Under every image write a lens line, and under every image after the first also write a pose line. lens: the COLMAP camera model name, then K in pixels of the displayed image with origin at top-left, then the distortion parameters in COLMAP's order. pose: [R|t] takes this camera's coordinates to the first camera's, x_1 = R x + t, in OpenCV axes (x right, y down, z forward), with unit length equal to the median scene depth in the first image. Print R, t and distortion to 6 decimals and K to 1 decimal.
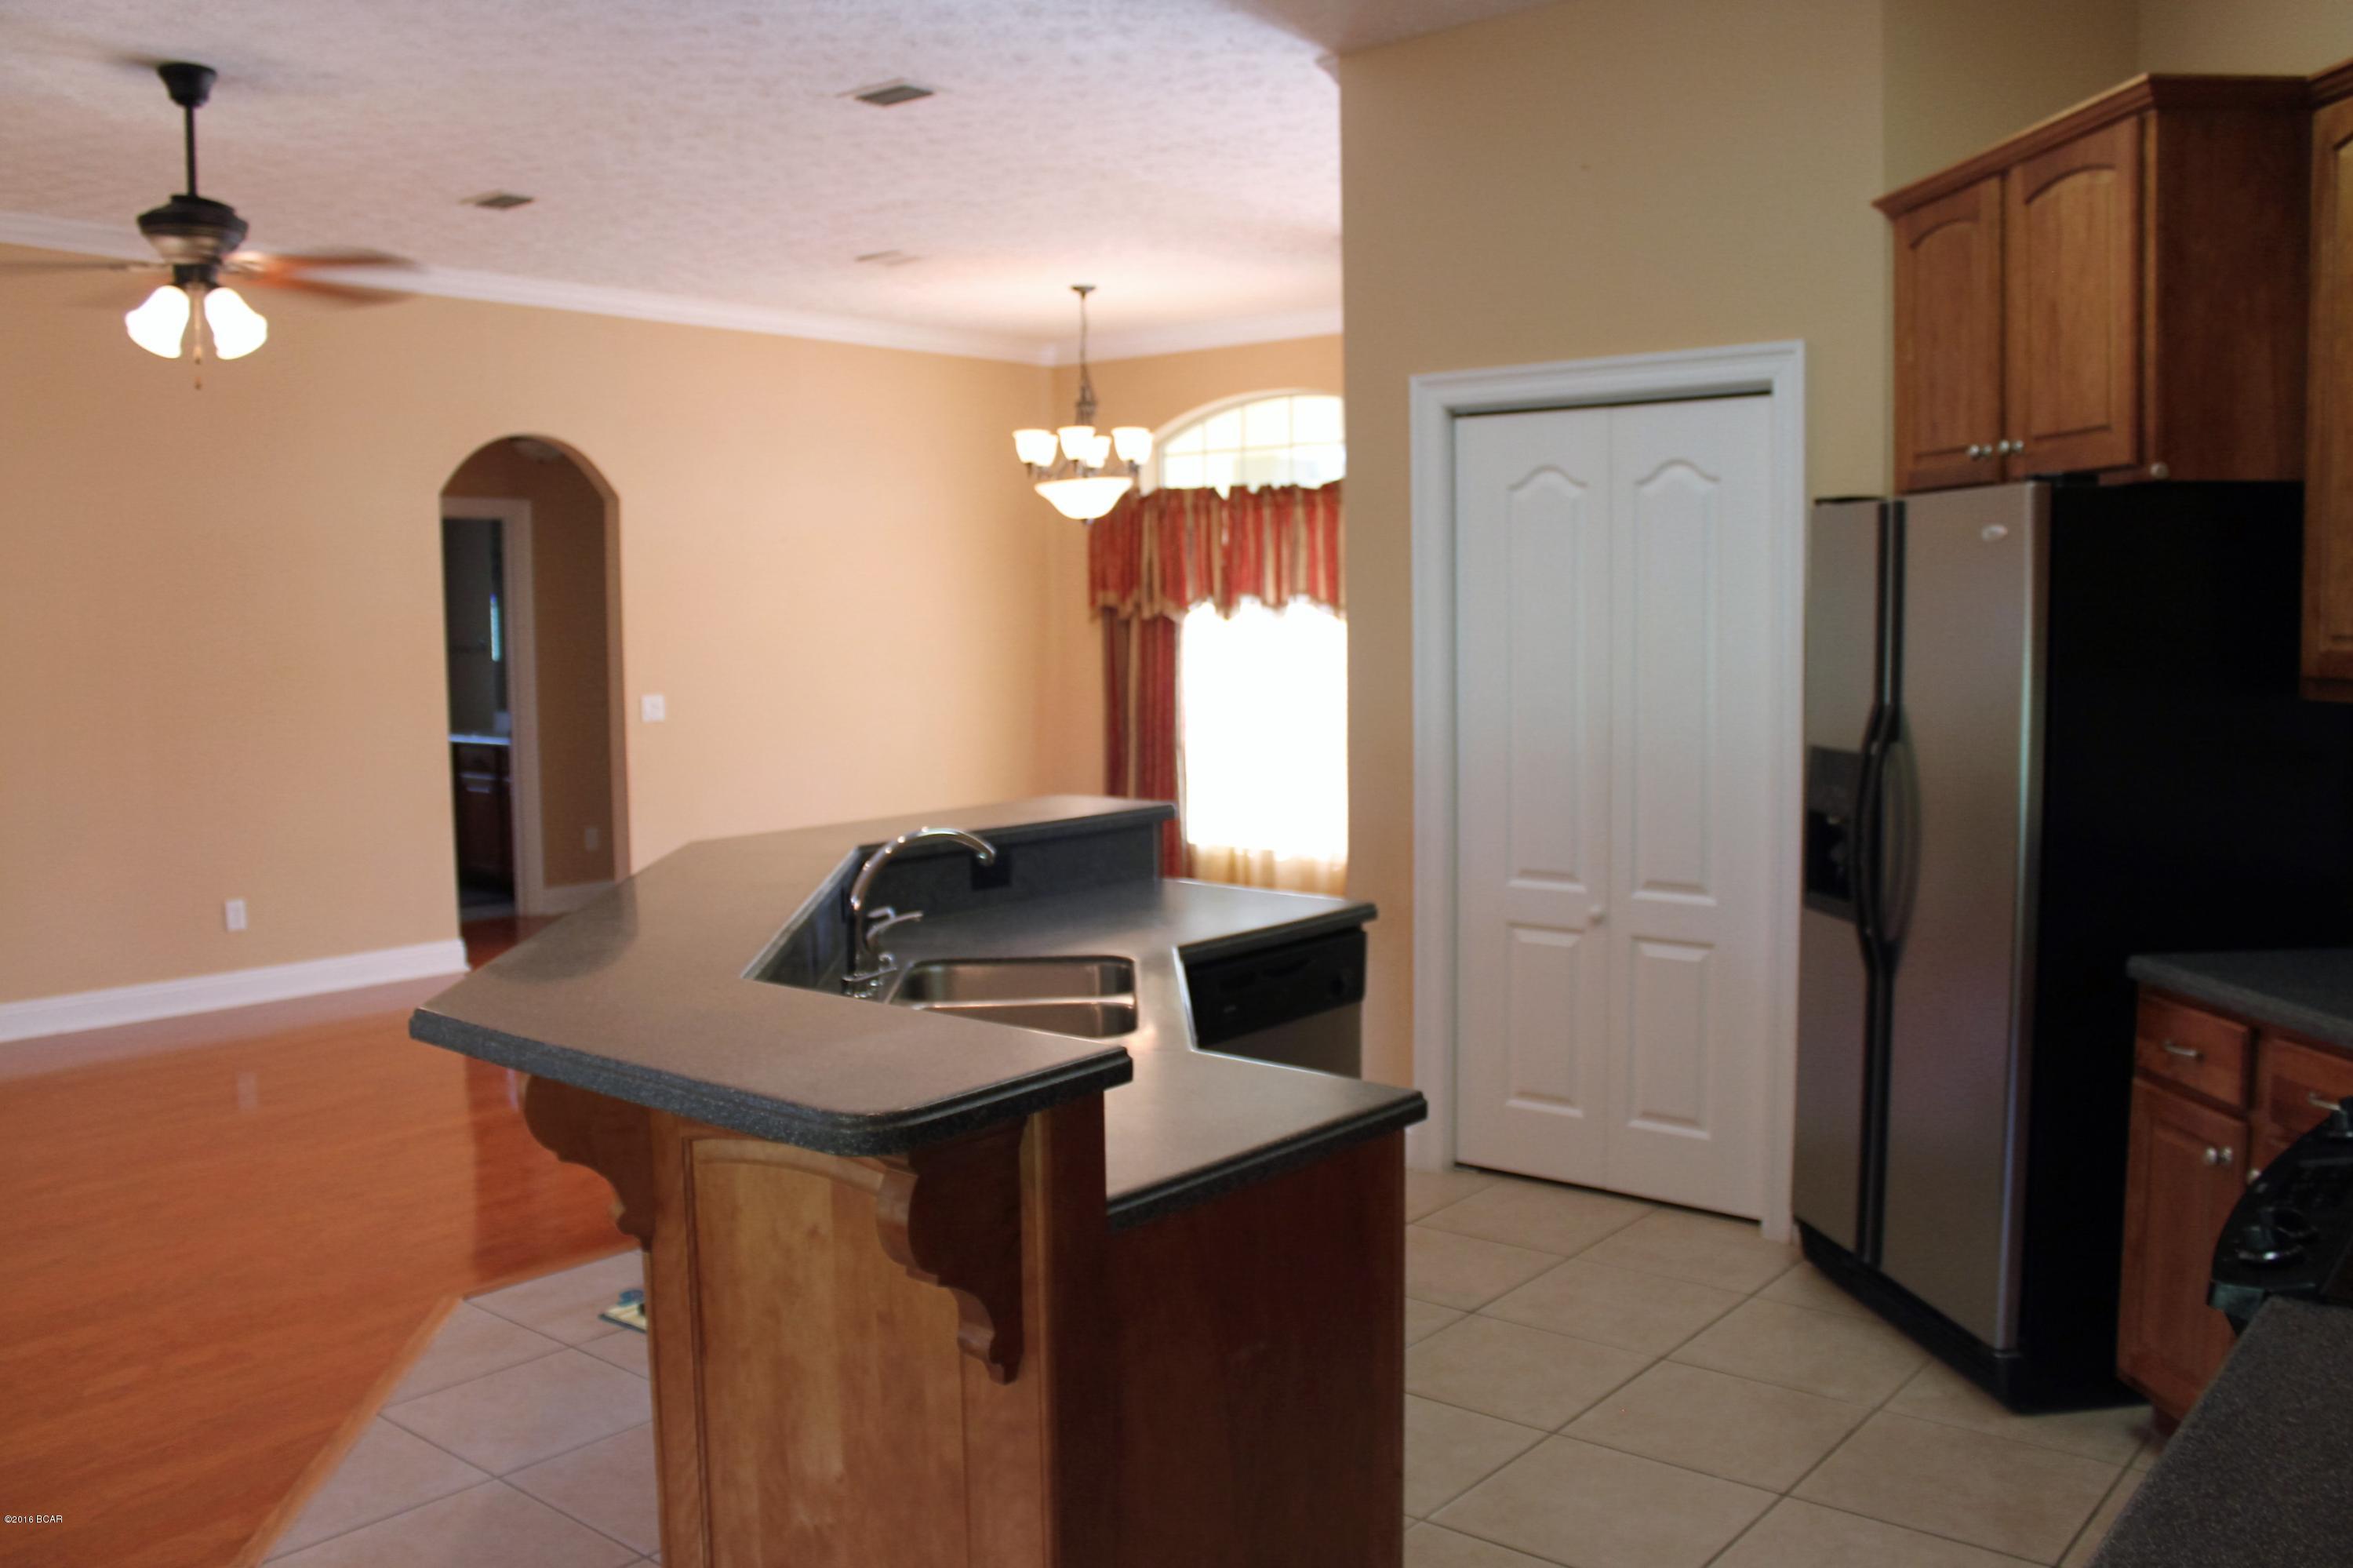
lens RADIAL K [[1947.6, 0, 1176.5], [0, 1947.6, 784.0], [0, 0, 1]] dist [-0.164043, 0.146341]
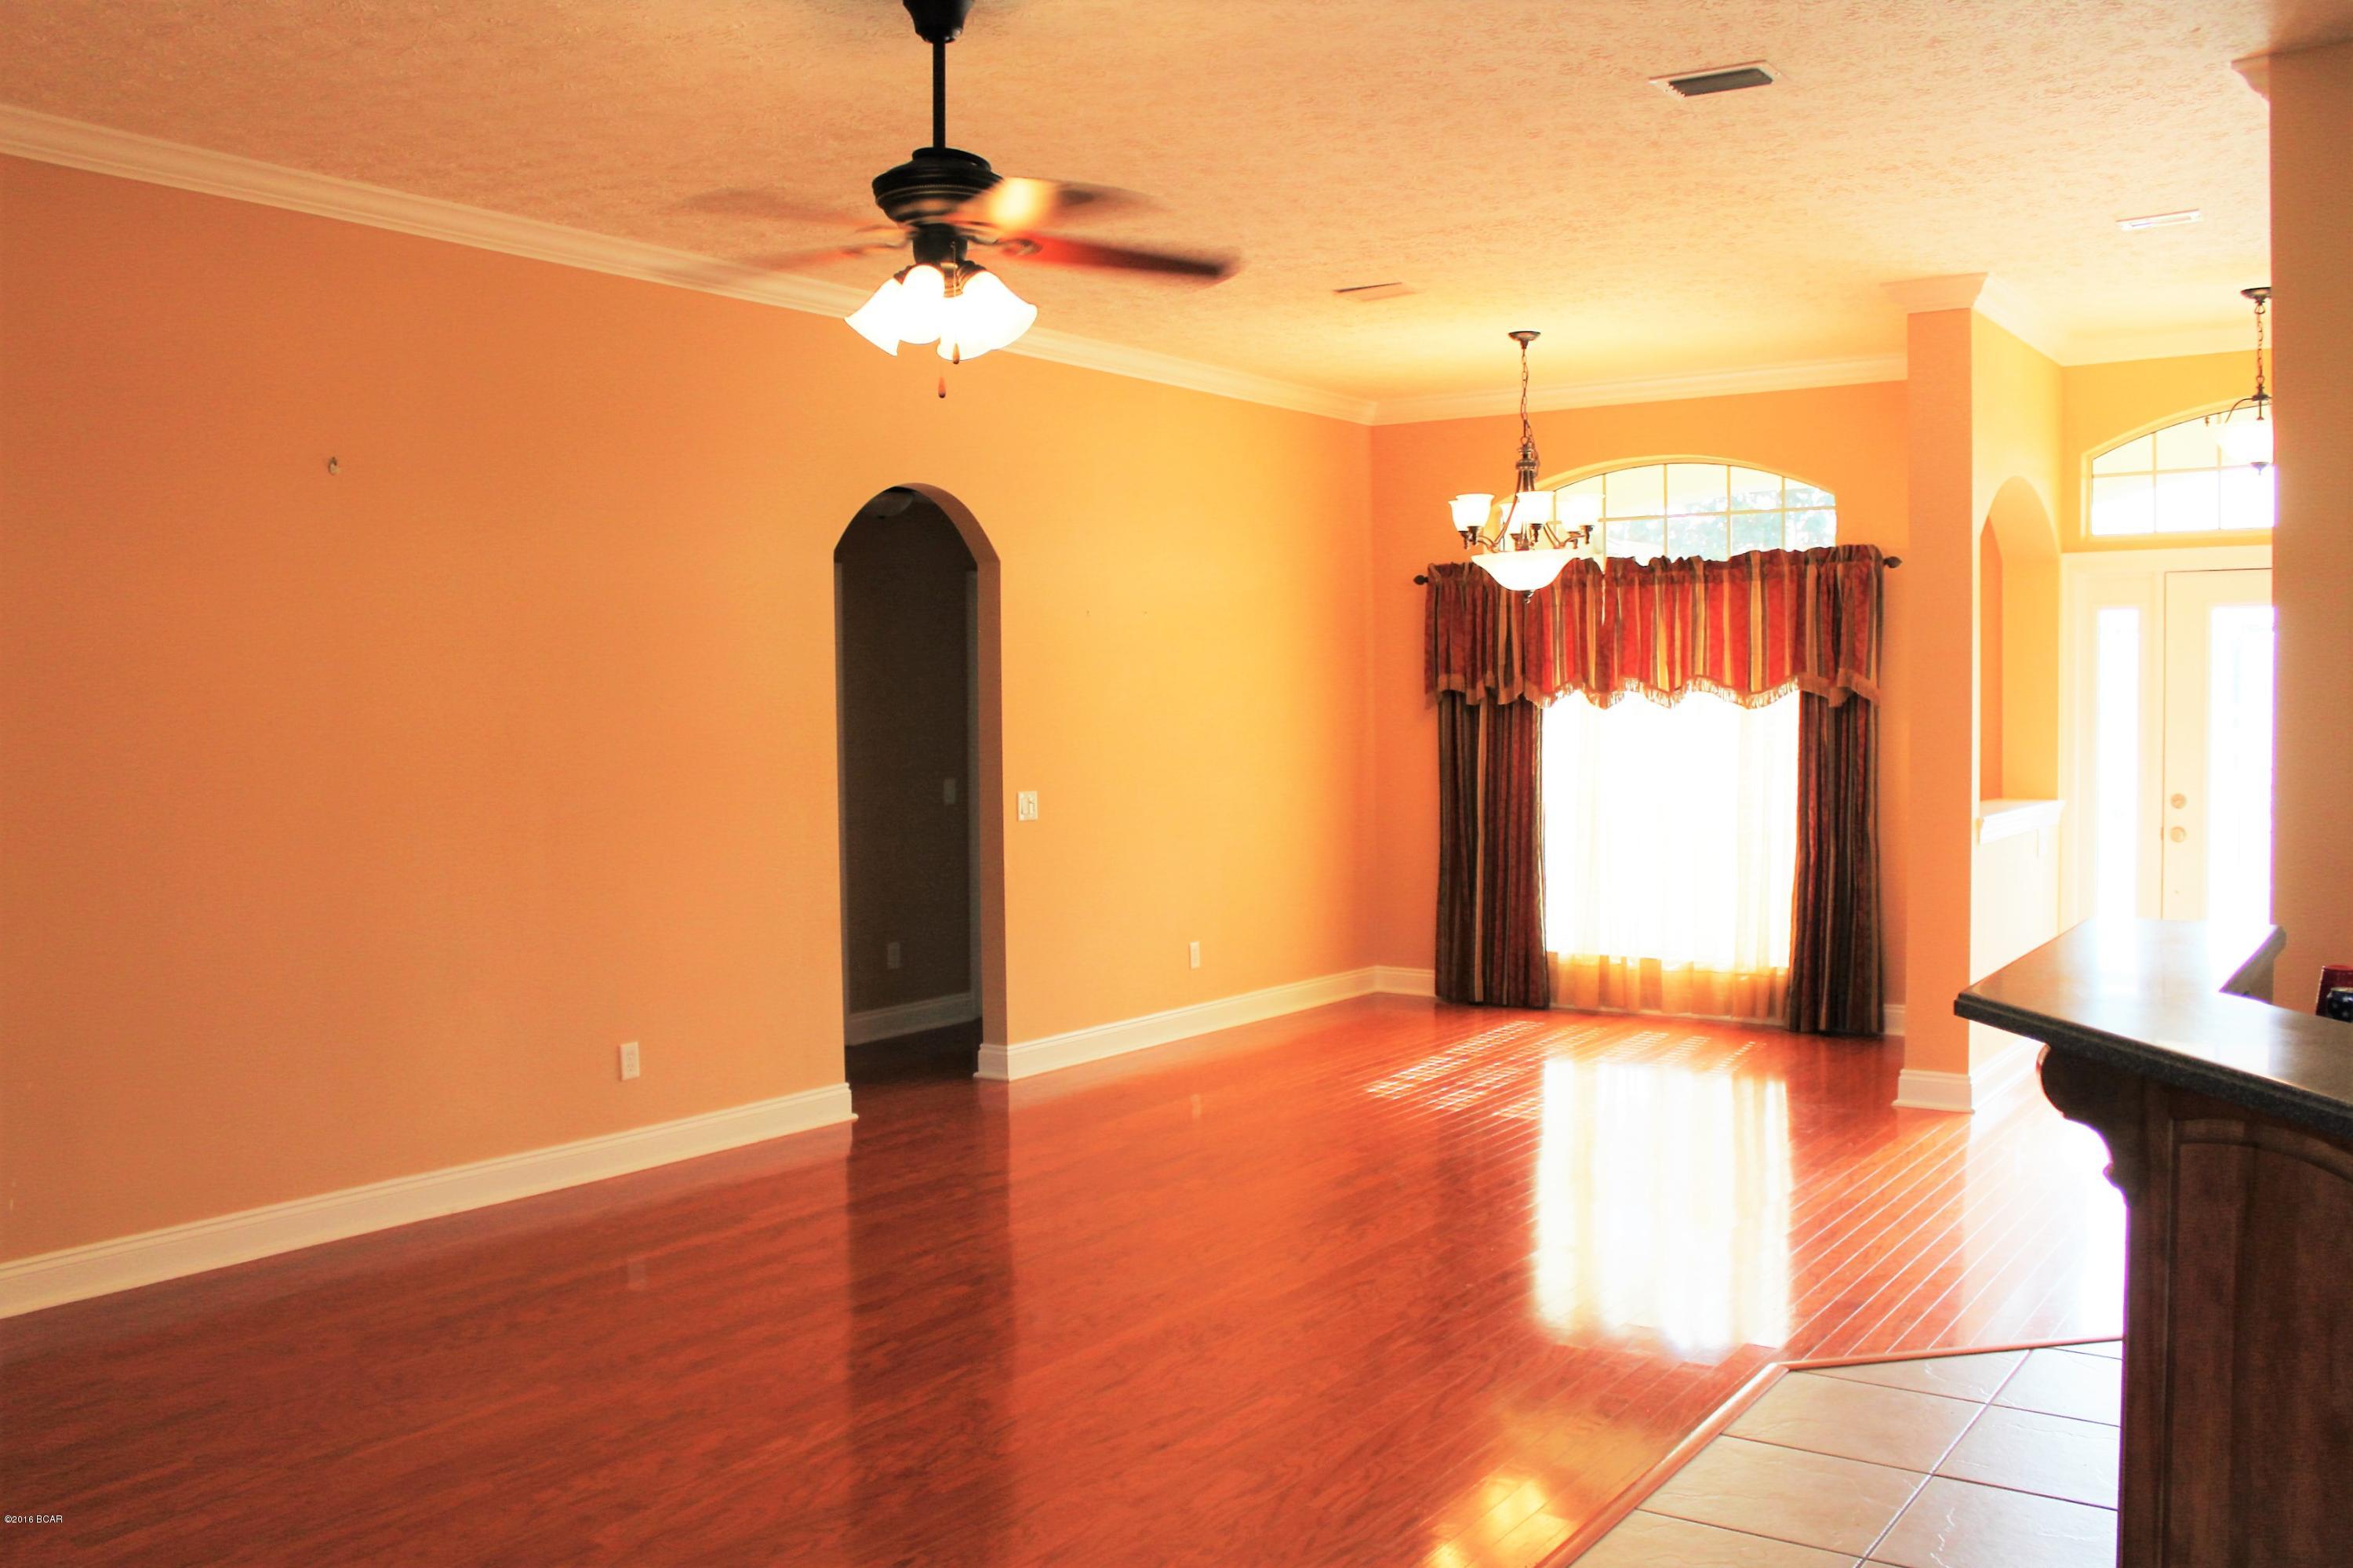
lens RADIAL K [[1991.8, 0, 1180.9], [0, 1991.8, 811.3], [0, 0, 1]] dist [-0.175165, 0.147368]
pose [[0.996979, -0.005047, 0.077502, -0.250798], [0.007468, 0.999492, -0.030984, -0.008388], [-0.077306, 0.031469, 0.996511, 0.100515]]
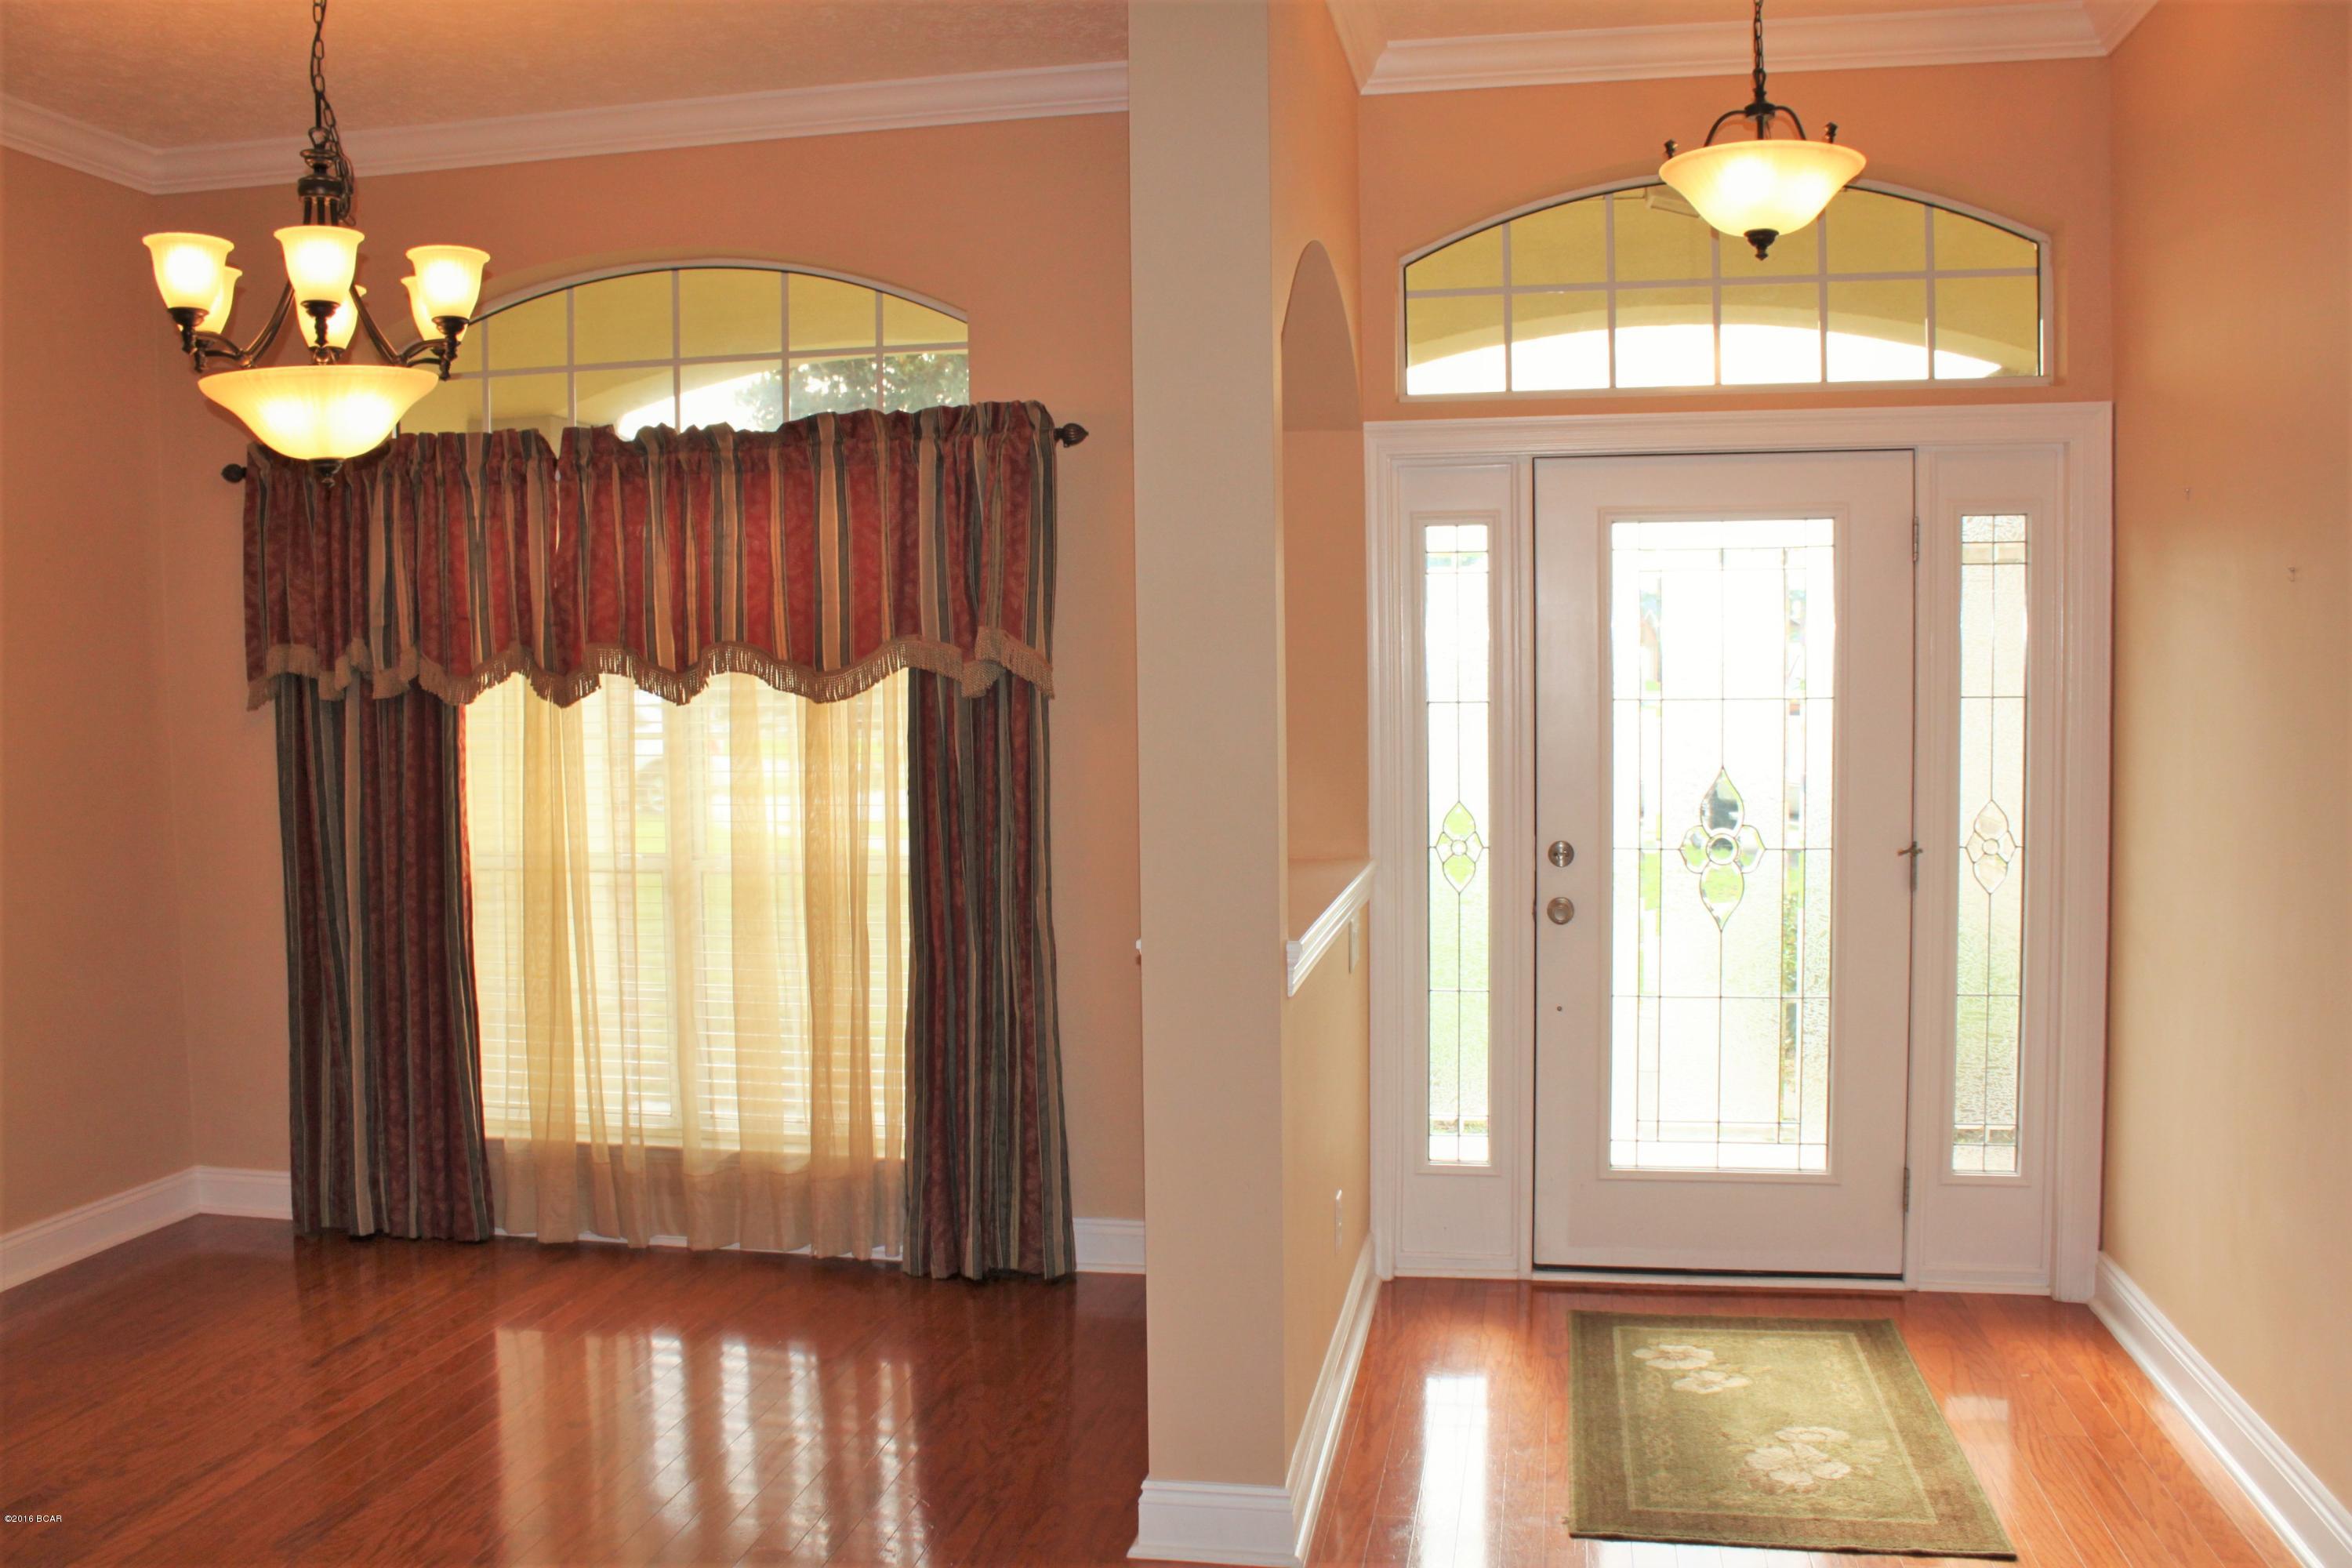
lens RADIAL K [[1946.7, 0, 1176.0], [0, 1946.7, 784.0], [0, 0, 1]] dist [-0.164043, 0.146341]
pose [[0.875001, -0.028116, 0.483305, -0.077051], [0.045897, 0.998633, -0.024999, -0.044895], [-0.481941, 0.044056, 0.875095, 0.511296]]
